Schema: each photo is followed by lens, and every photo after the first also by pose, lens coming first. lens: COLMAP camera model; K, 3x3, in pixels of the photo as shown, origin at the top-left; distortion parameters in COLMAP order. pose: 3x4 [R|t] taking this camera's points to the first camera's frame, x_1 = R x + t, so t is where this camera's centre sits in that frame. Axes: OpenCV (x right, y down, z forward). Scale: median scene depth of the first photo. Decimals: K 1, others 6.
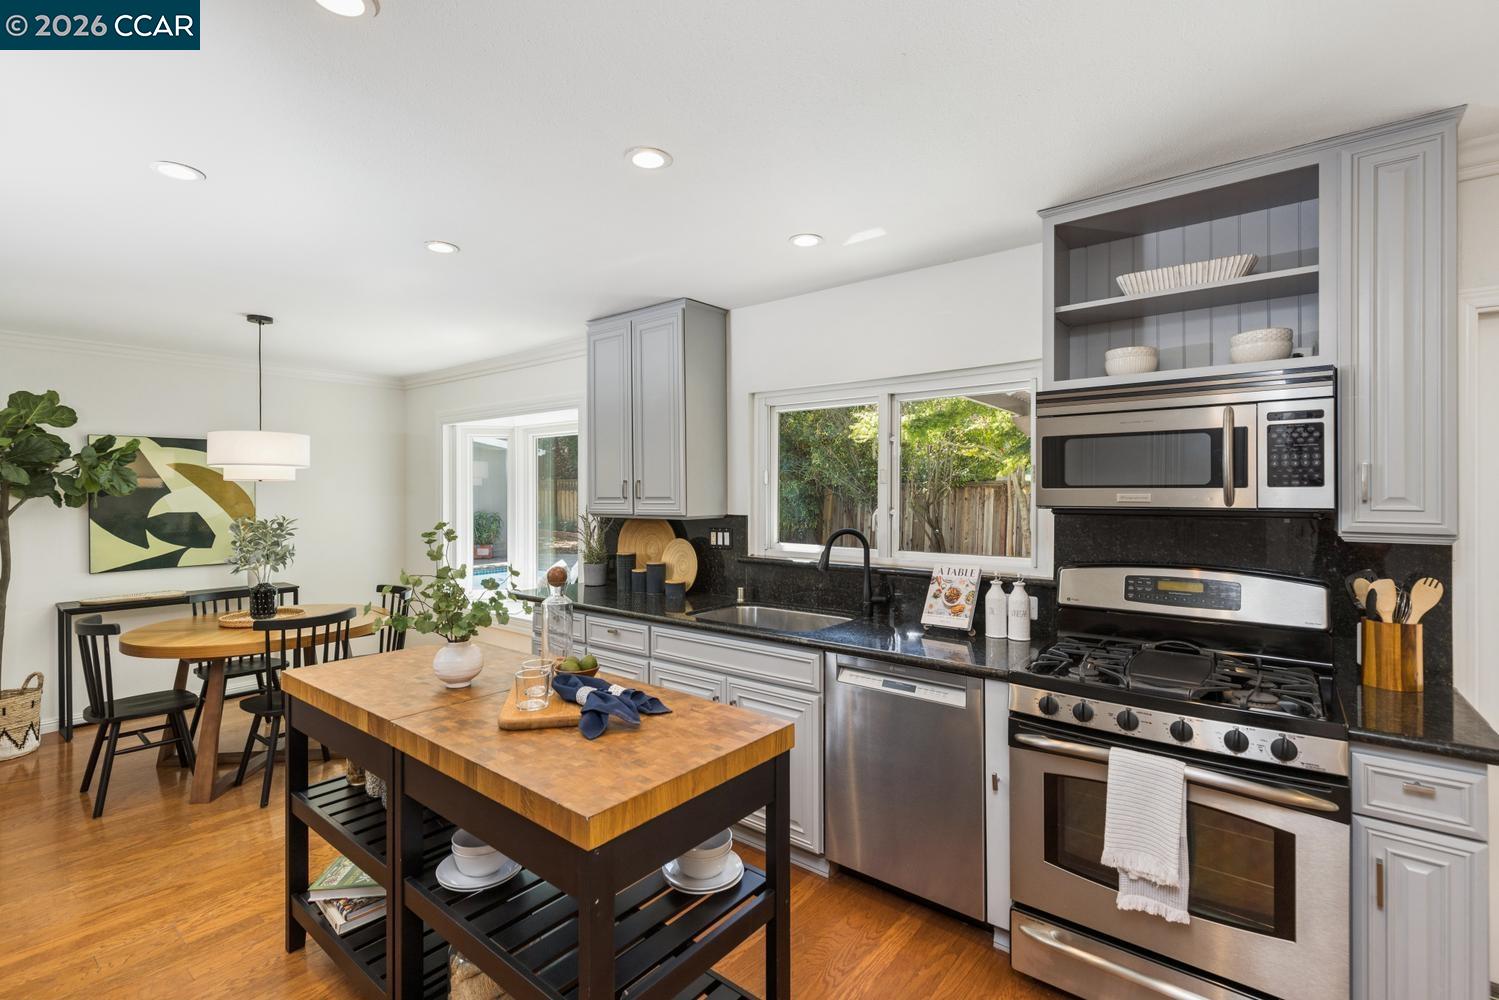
lens RADIAL K [[690.8, 0, 751.6], [0, 690.8, 494.4], [0, 0, 1]] dist [0.018983, -0.000591]
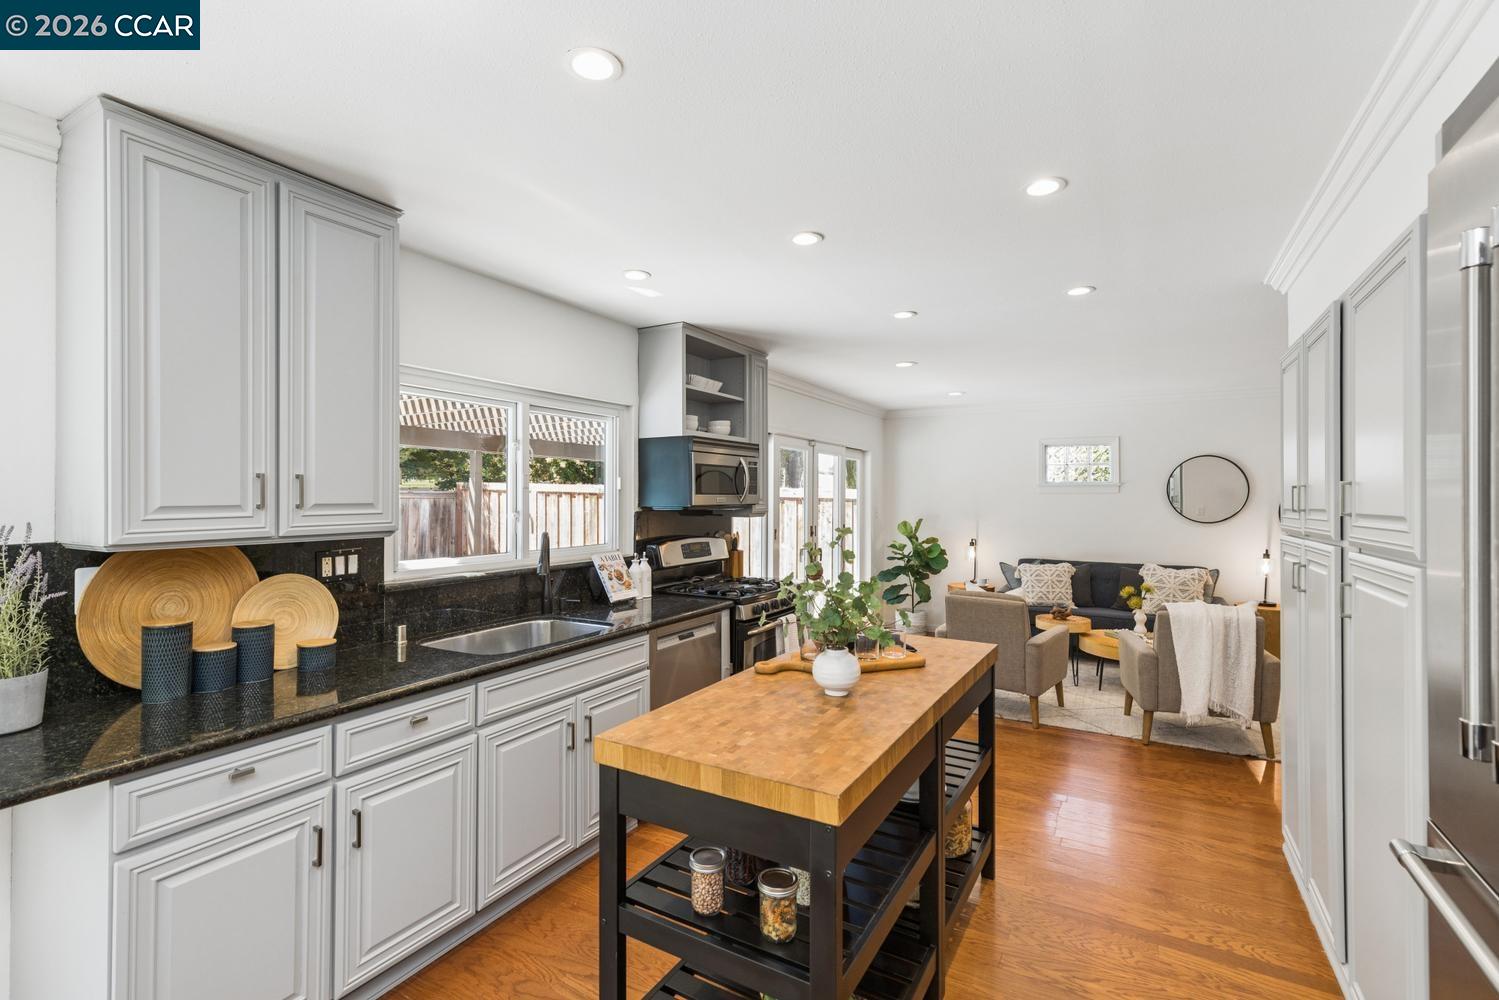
lens RADIAL K [[690.8, 0, 746.1], [0, 690.8, 489.0], [0, 0, 1]] dist [0.018983, -0.000591]
pose [[-0.167724, 0.016420, 0.985697, -0.763538], [0.007274, 0.999855, -0.015418, 0.003220], [-0.985807, 0.004584, -0.167819, 0.722712]]
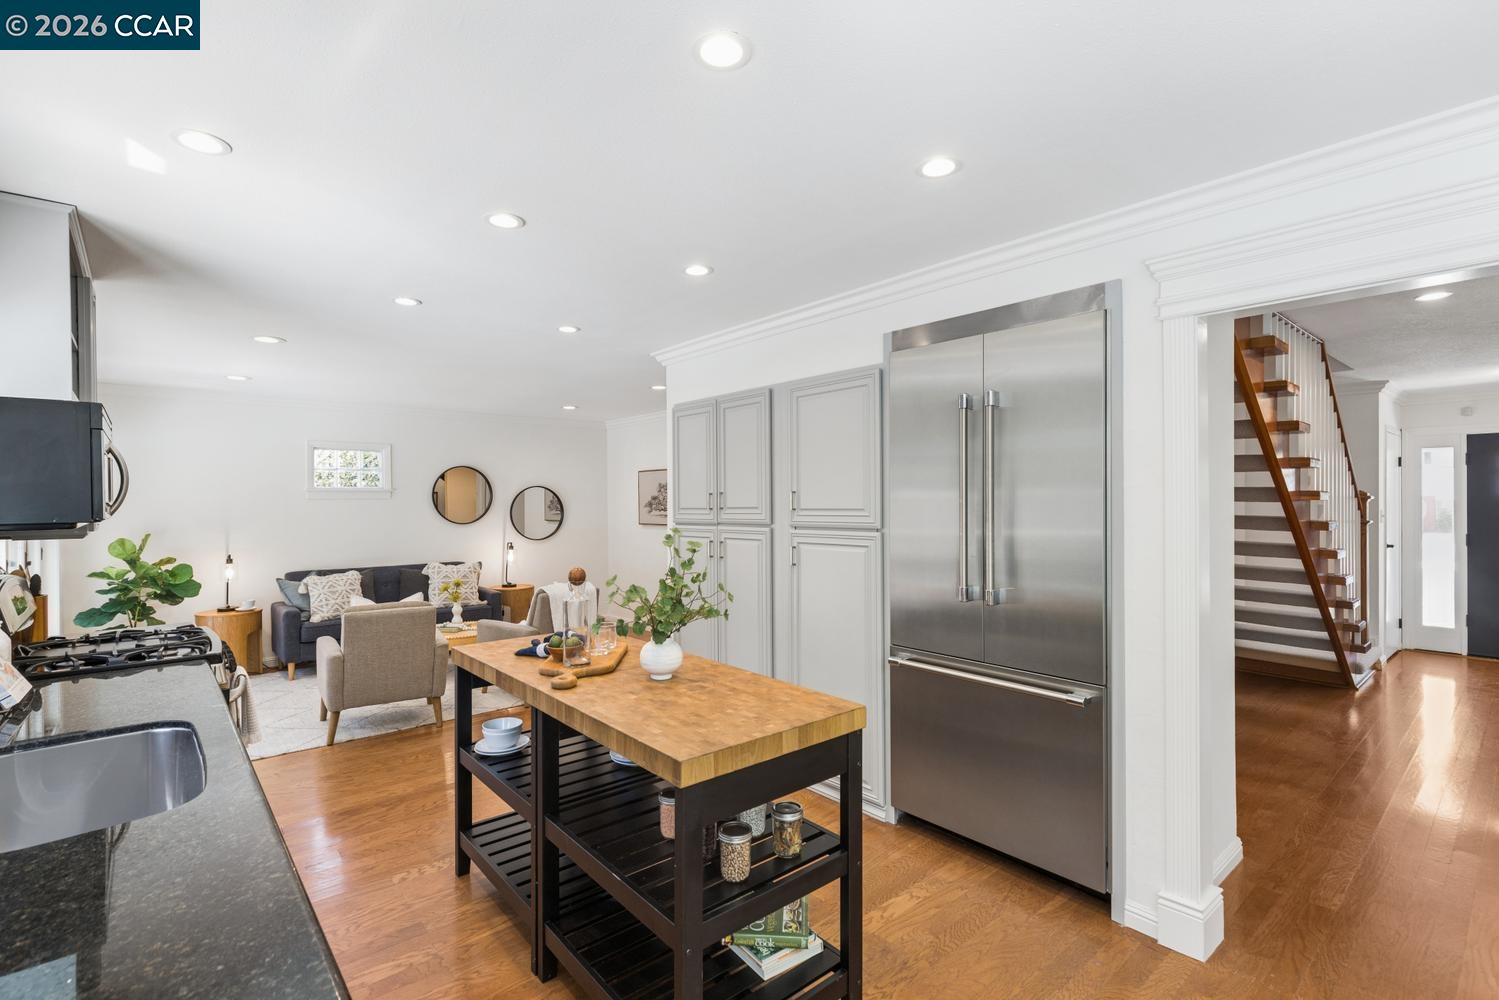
lens RADIAL K [[690.8, 0, 741.7], [0, 690.8, 508.6], [0, 0, 1]] dist [0.018983, -0.000591]
pose [[-0.984095, 0.011816, 0.177247, -0.396514], [0.015590, 0.999680, 0.019915, -0.002961], [-0.176955, 0.022362, -0.983965, 1.162818]]
